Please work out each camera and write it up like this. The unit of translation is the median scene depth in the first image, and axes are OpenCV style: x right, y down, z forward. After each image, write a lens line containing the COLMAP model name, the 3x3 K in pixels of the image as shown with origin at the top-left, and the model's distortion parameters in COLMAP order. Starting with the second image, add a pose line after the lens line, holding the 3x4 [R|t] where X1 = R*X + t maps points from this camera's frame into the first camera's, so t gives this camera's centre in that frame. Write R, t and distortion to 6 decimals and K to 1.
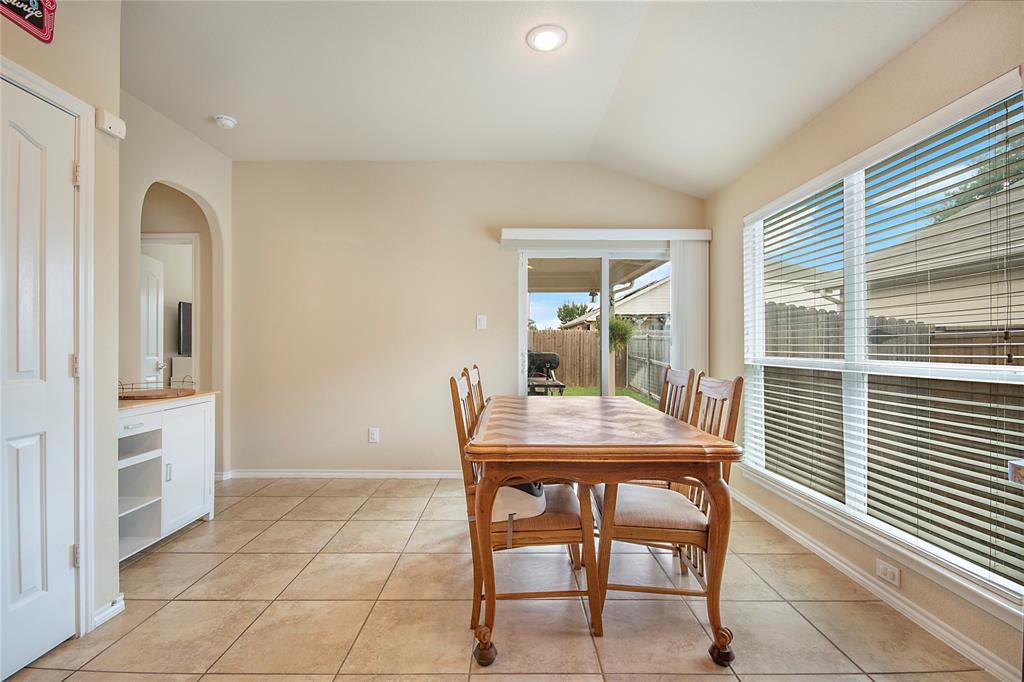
lens RADIAL K [[447.9, 0, 511.4], [0, 447.9, 343.9], [0, 0, 1]] dist [-0.002625, -0.000500]
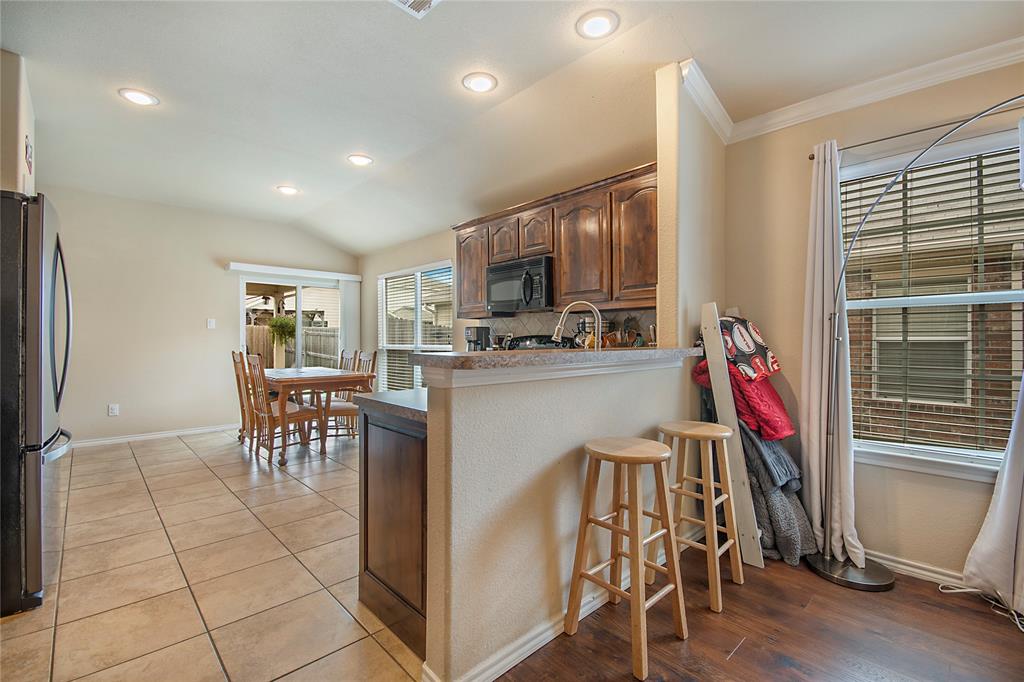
lens RADIAL K [[456.2, 0, 509.9], [0, 456.2, 339.5], [0, 0, 1]] dist [-0.013708, -0.000569]
pose [[0.729875, -0.002402, 0.683576, -0.468701], [0.000473, 0.999995, 0.003009, -0.002304], [-0.683580, -0.001873, 0.729873, -0.939899]]
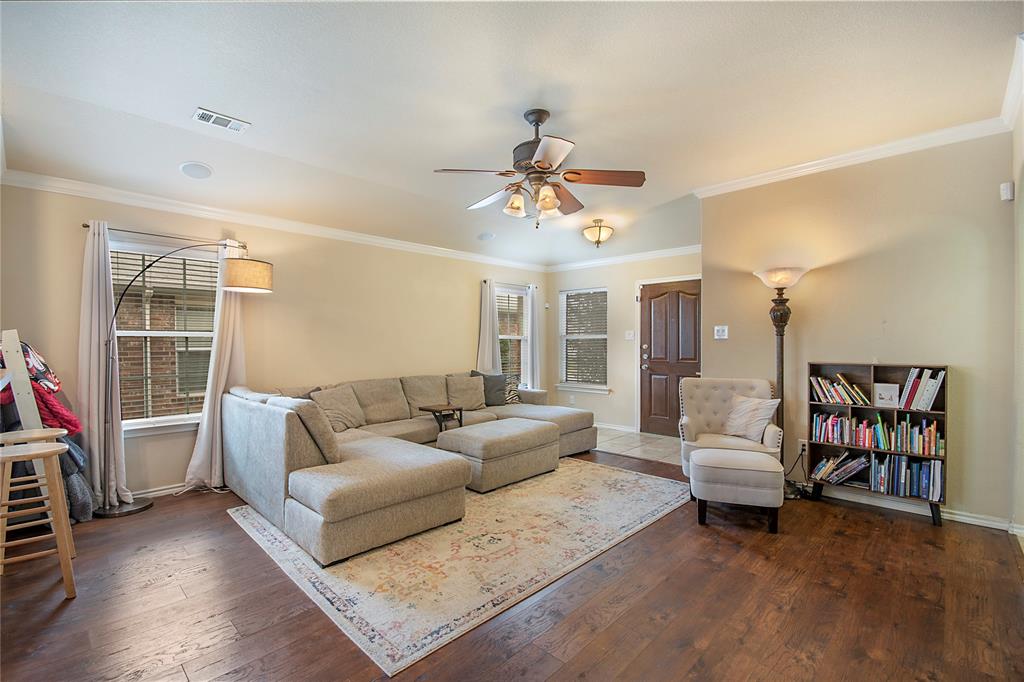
lens RADIAL K [[453.3, 0, 511.4], [0, 453.3, 343.6], [0, 0, 1]] dist [-0.002254, -0.000032]
pose [[-0.722226, -0.001008, 0.691657, -1.036283], [0.000884, 0.999997, 0.002380, -0.036244], [-0.691657, 0.002331, -0.722222, -0.637840]]
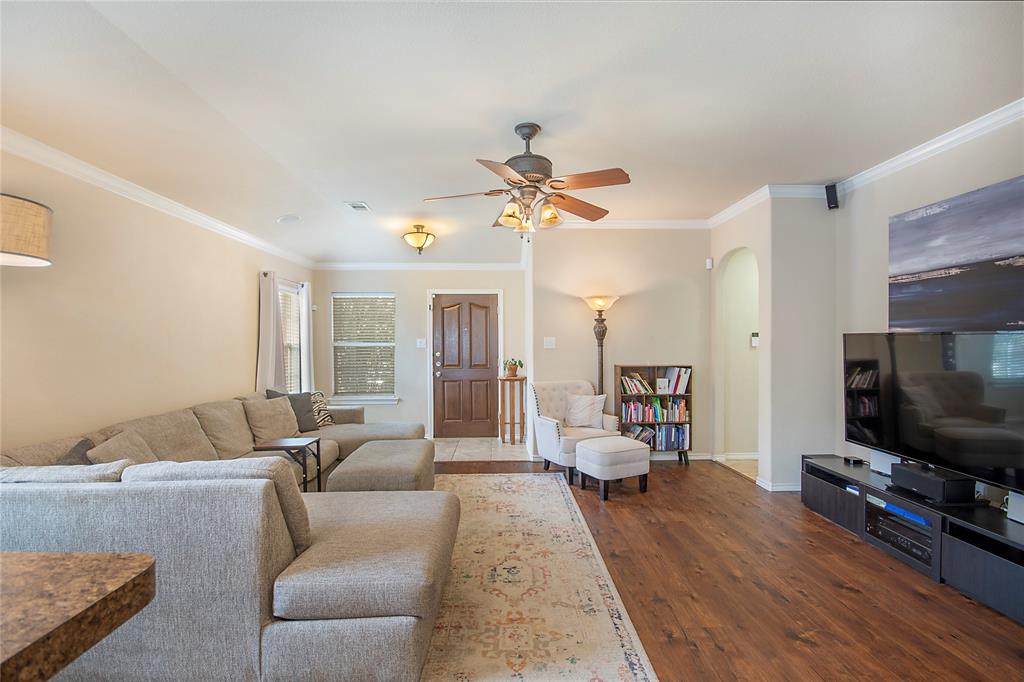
lens RADIAL K [[453.3, 0, 511.4], [0, 453.3, 343.6], [0, 0, 1]] dist [-0.002254, -0.000032]
pose [[-0.999347, 0.003989, -0.035920, -0.333097], [0.004017, 0.999992, -0.000692, -0.064006], [0.035916, -0.000835, -0.999354, -0.415304]]
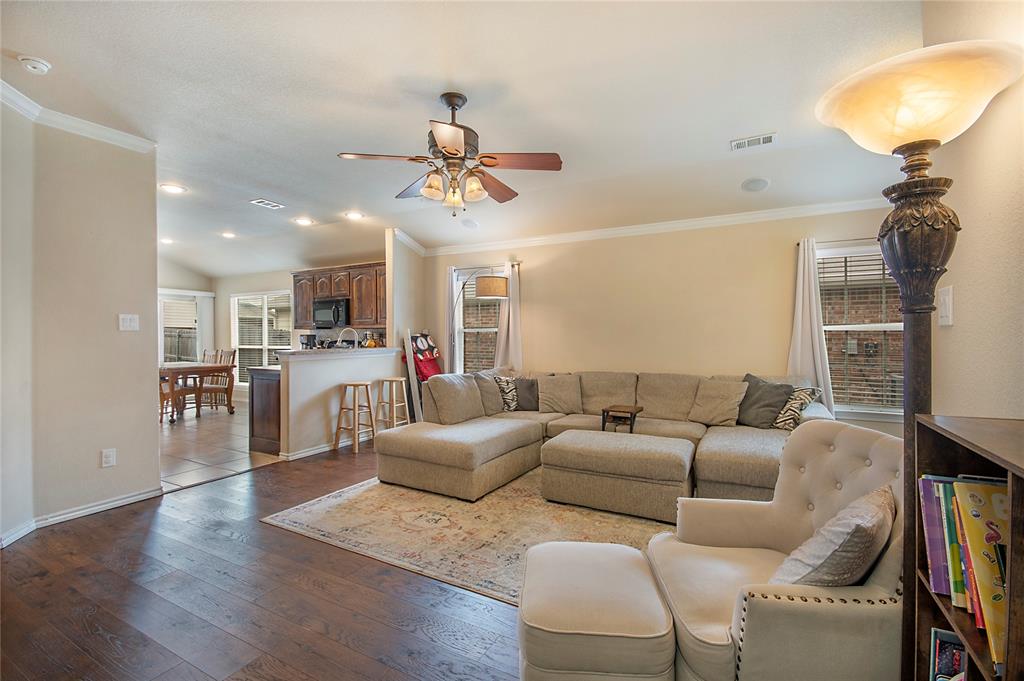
lens RADIAL K [[453.3, 0, 511.4], [0, 453.3, 343.1], [0, 0, 1]] dist [-0.002254, -0.000032]
pose [[0.474693, -0.014900, 0.880025, -1.159661], [-0.001256, 0.999844, 0.017606, -0.038657], [-0.880150, -0.009462, 0.474600, -1.911892]]
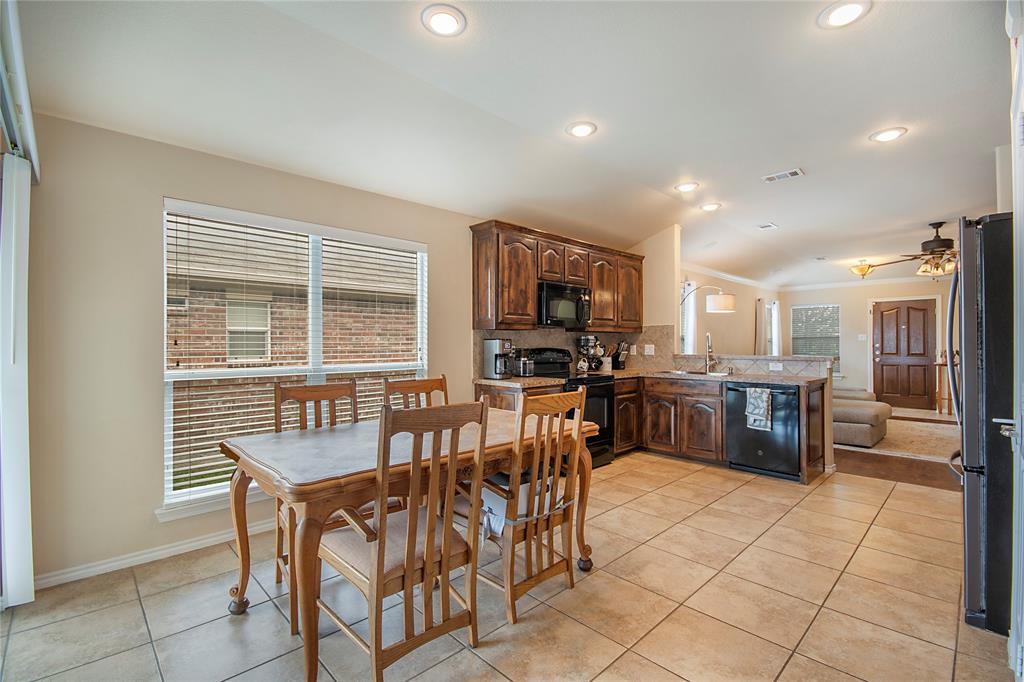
lens RADIAL K [[457.2, 0, 508.6], [0, 457.2, 342.9], [0, 0, 1]] dist [0.021277, -0.016803]
pose [[-0.698402, 0.001425, 0.715705, -0.526712], [-0.001104, 0.999995, -0.003068, -0.022661], [-0.715705, -0.002933, -0.698396, 1.210382]]
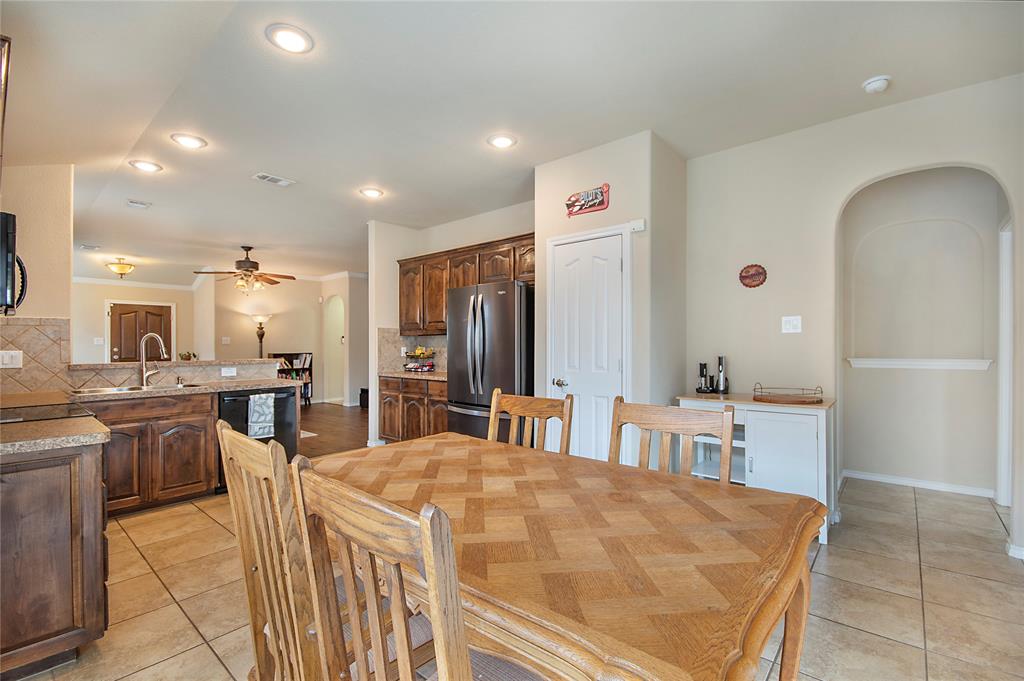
lens RADIAL K [[457.2, 0, 508.6], [0, 457.2, 342.4], [0, 0, 1]] dist [0.021277, -0.016803]
pose [[-0.658168, 0.001311, -0.752870, 0.457676], [0.008675, 0.999945, -0.005842, -0.025071], [0.752821, -0.010376, -0.658144, 1.094821]]
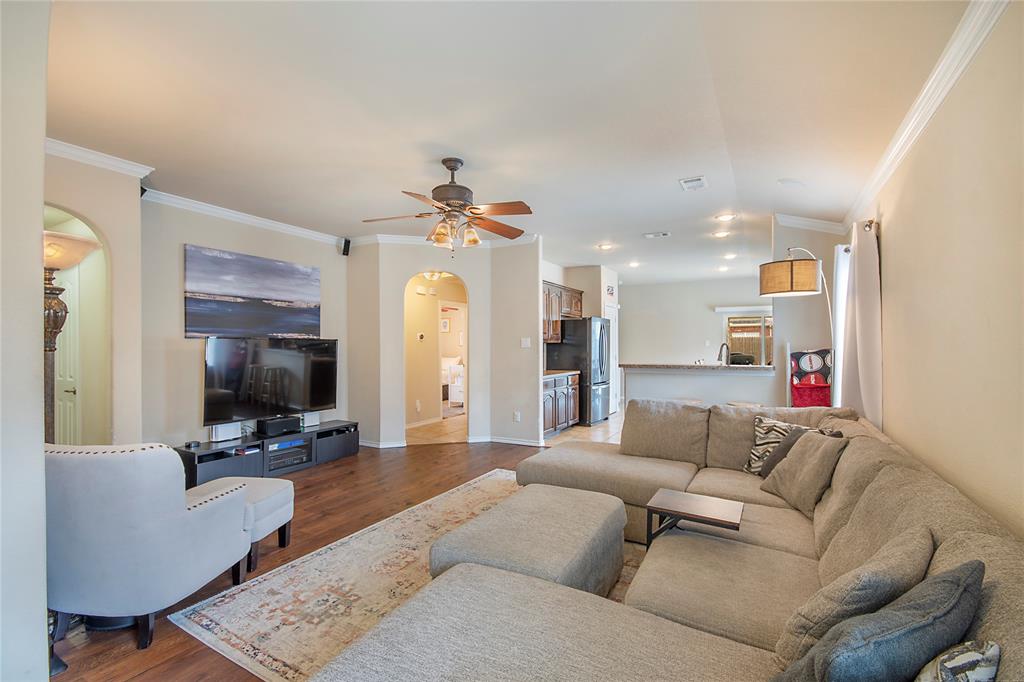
lens RADIAL K [[453.3, 0, 511.4], [0, 453.3, 343.6], [0, 0, 1]] dist [-0.002254, -0.000032]
pose [[0.874252, -0.002485, -0.485465, 0.271765], [0.001923, 0.999997, -0.001654, -0.060509], [0.485468, 0.000512, 0.874254, -2.297643]]
